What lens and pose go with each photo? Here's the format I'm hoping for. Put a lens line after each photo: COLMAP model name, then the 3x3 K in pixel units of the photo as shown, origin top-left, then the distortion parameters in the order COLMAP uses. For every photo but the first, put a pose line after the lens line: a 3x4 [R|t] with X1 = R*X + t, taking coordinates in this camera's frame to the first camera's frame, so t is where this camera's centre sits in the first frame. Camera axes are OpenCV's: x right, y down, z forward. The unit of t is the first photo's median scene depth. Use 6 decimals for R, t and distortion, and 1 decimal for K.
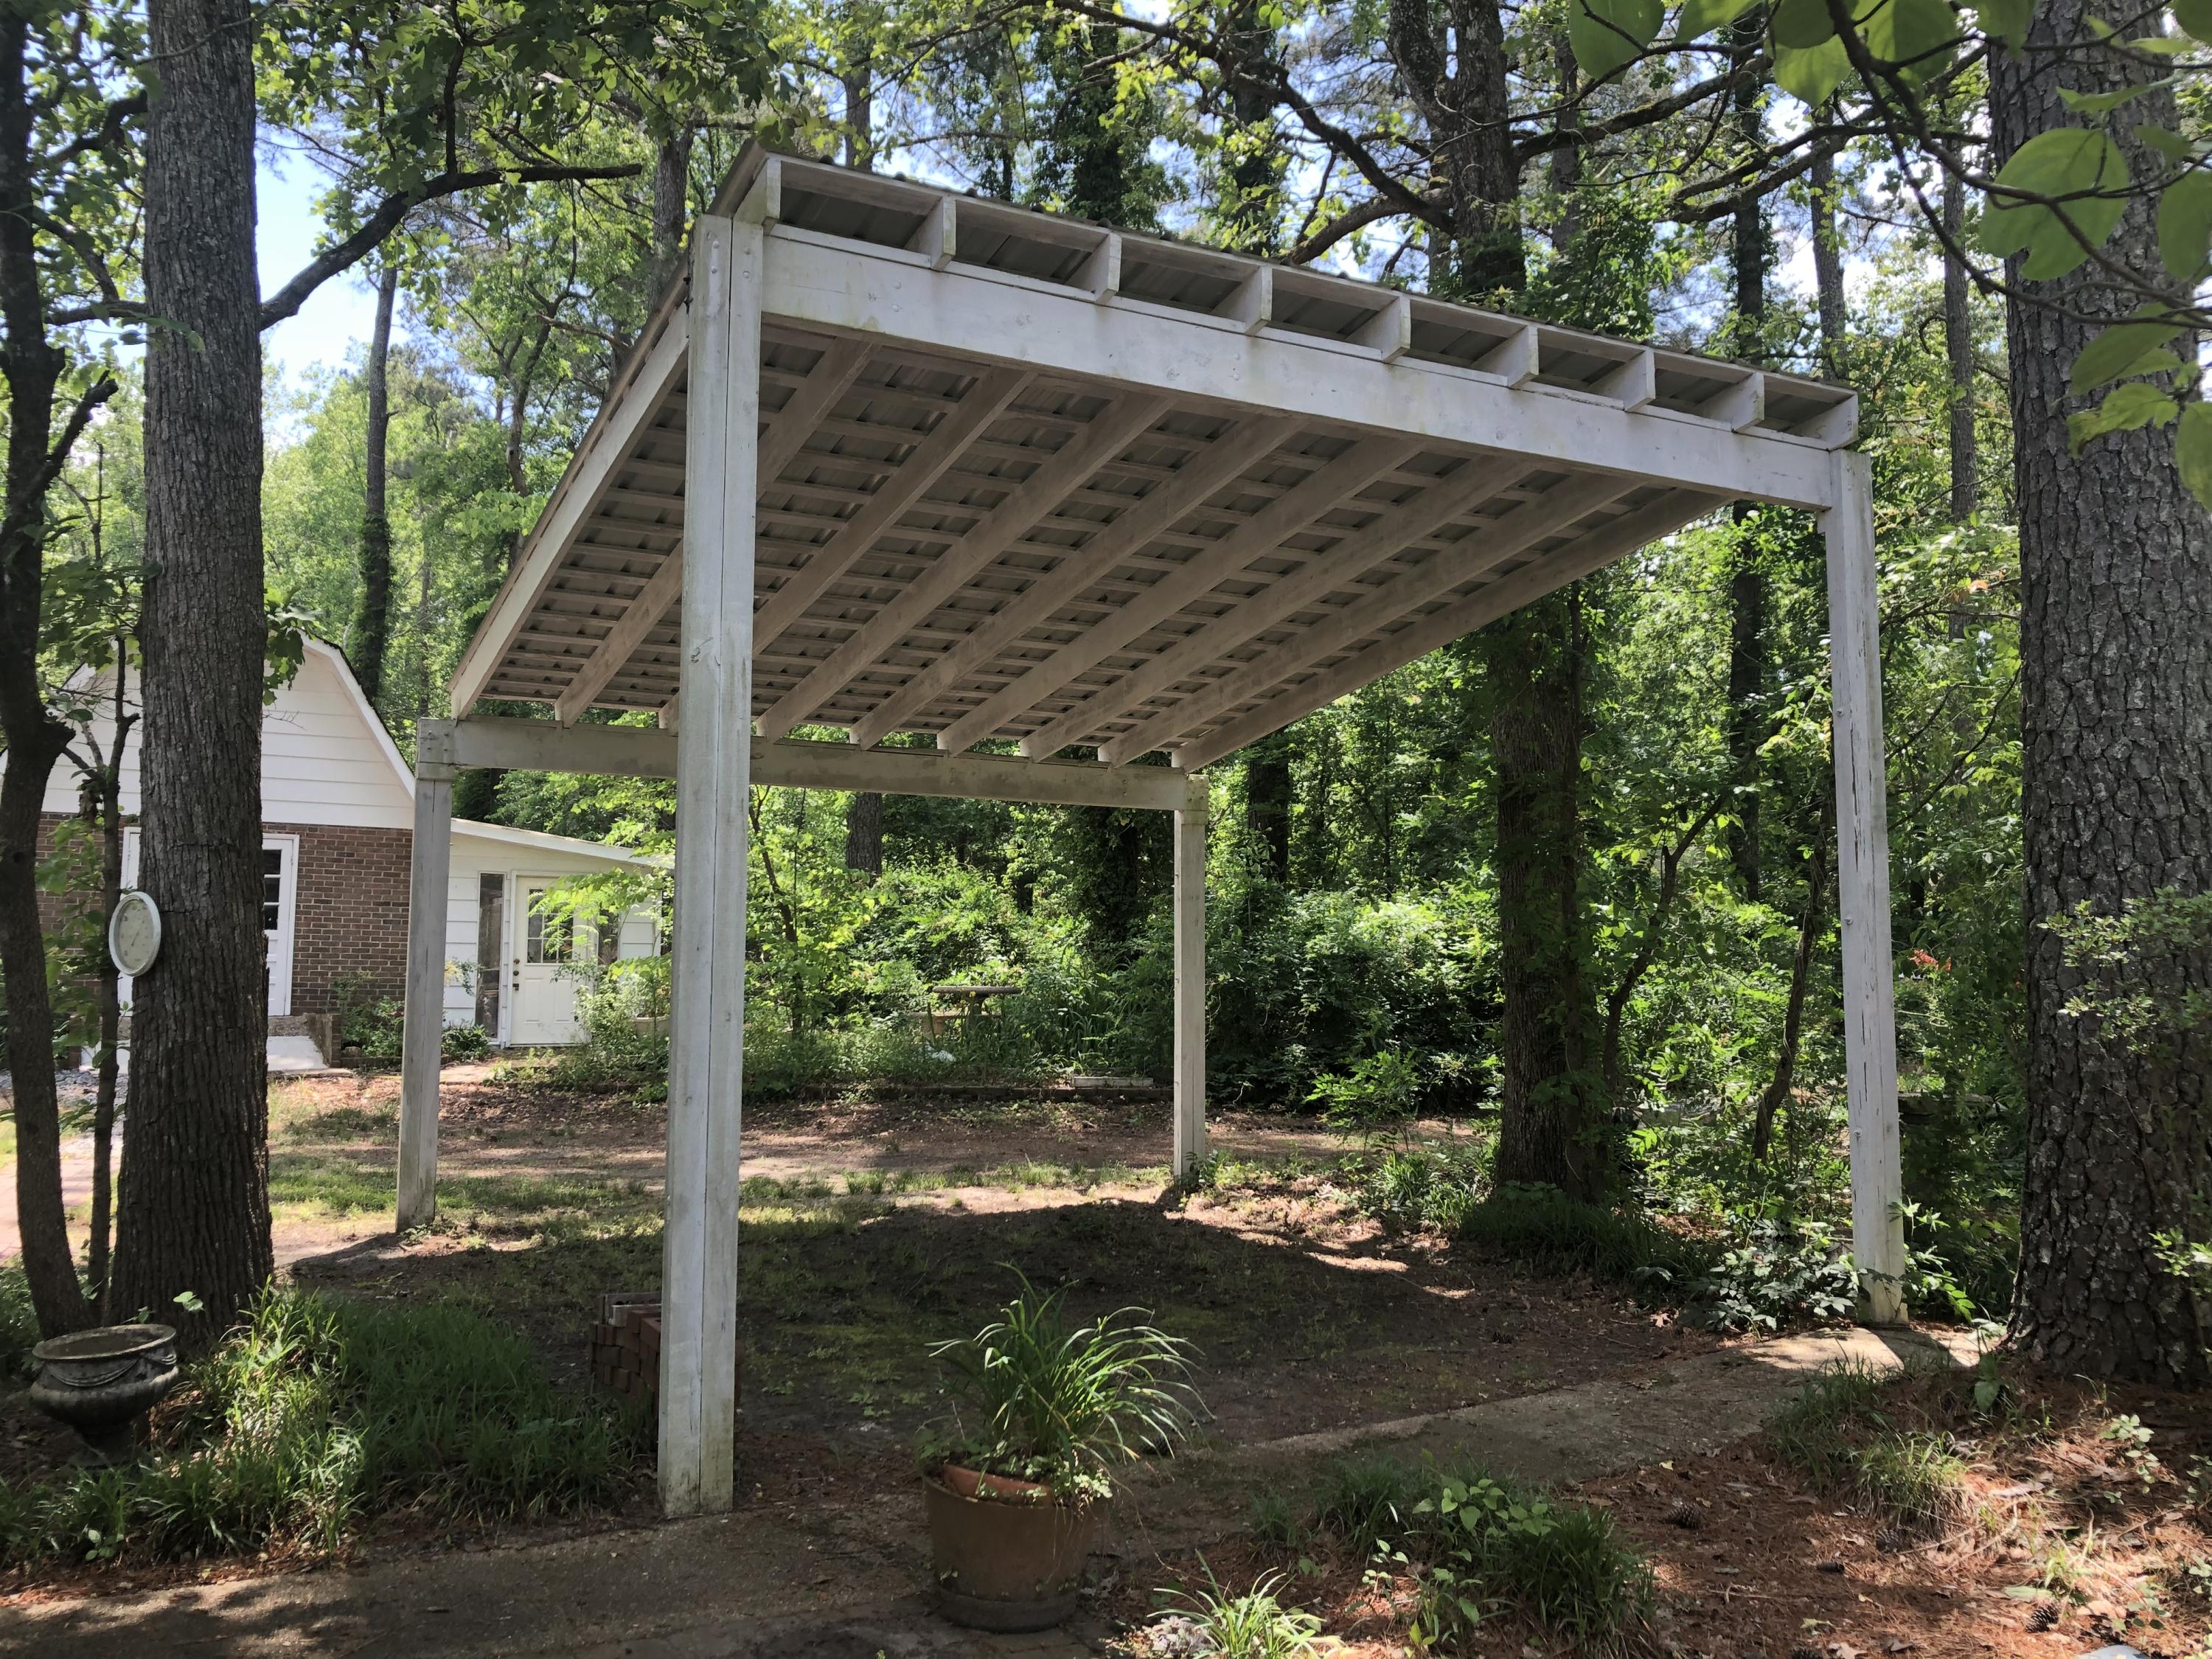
lens RADIAL K [[1848.1, 0, 1107.9], [0, 1848.1, 832.0], [0, 0, 1]] dist [0.052846, 0.000320]
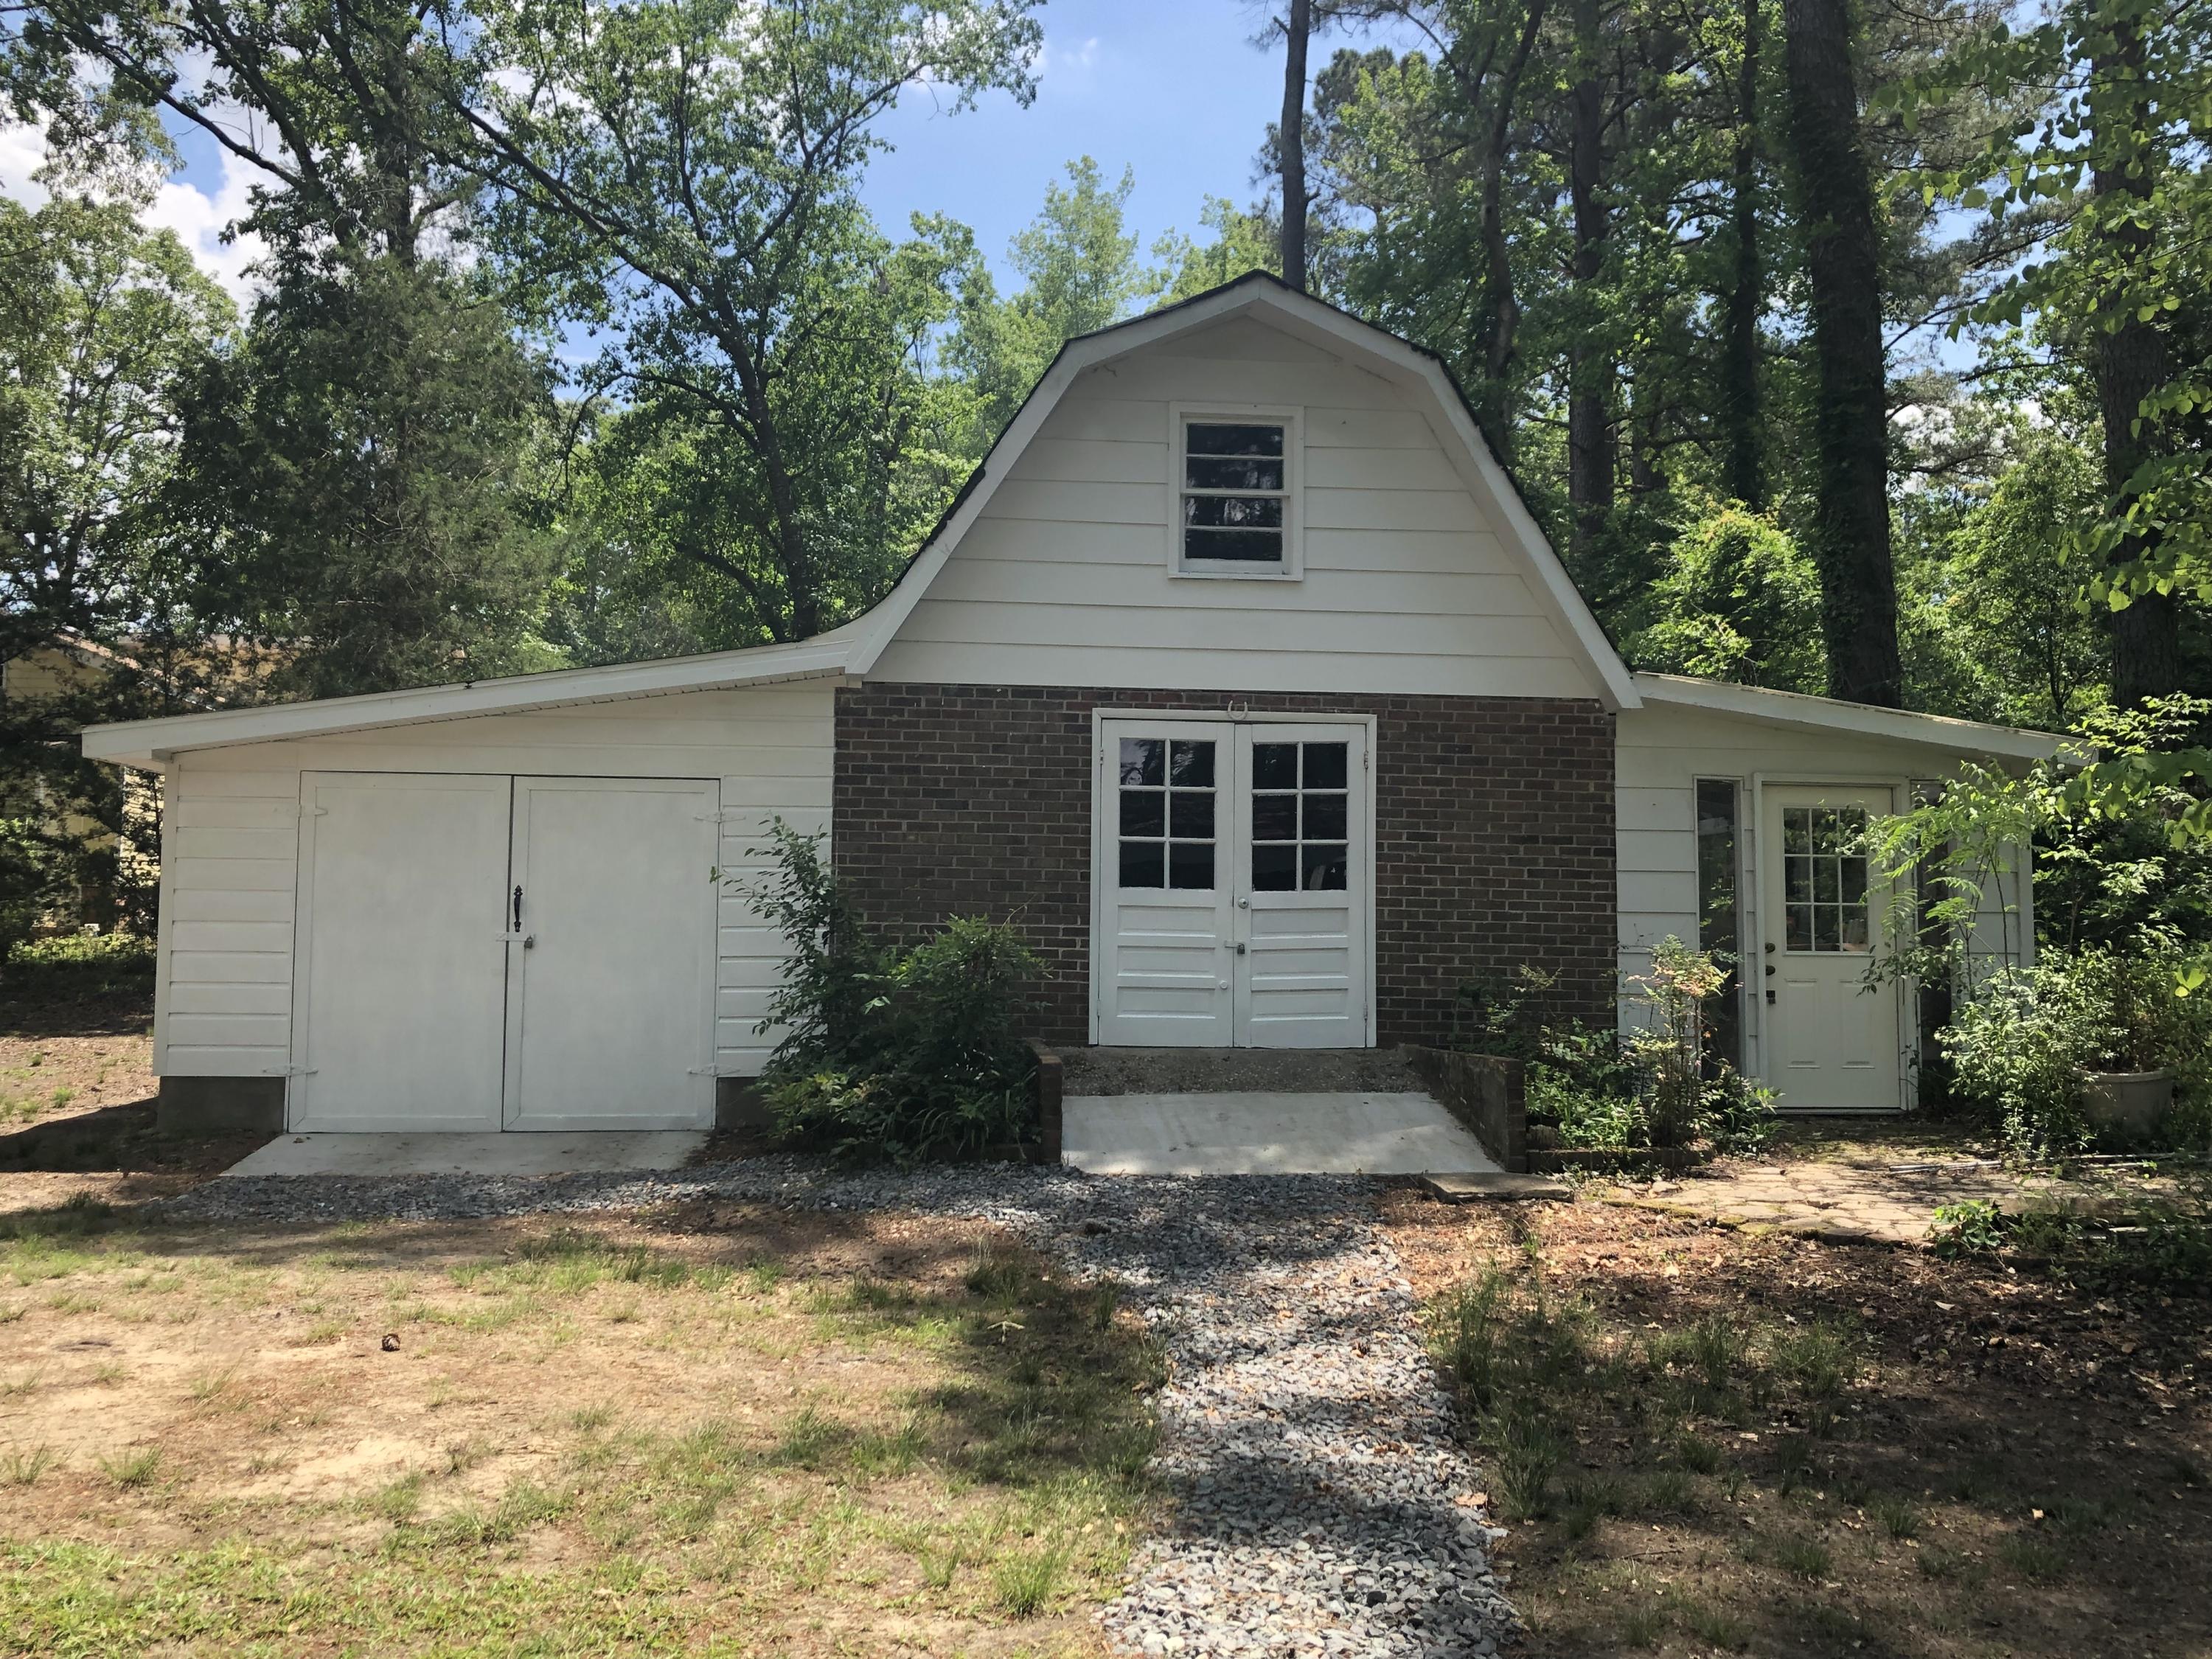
lens RADIAL K [[1992.4, 0, 1107.0], [0, 1992.4, 825.5], [0, 0, 1]] dist [0.003007, 0.000499]
pose [[0.915035, -0.021513, -0.402801, -0.272303], [0.031698, 0.999324, 0.018634, 0.020600], [0.402128, -0.029819, 0.915098, 0.437784]]
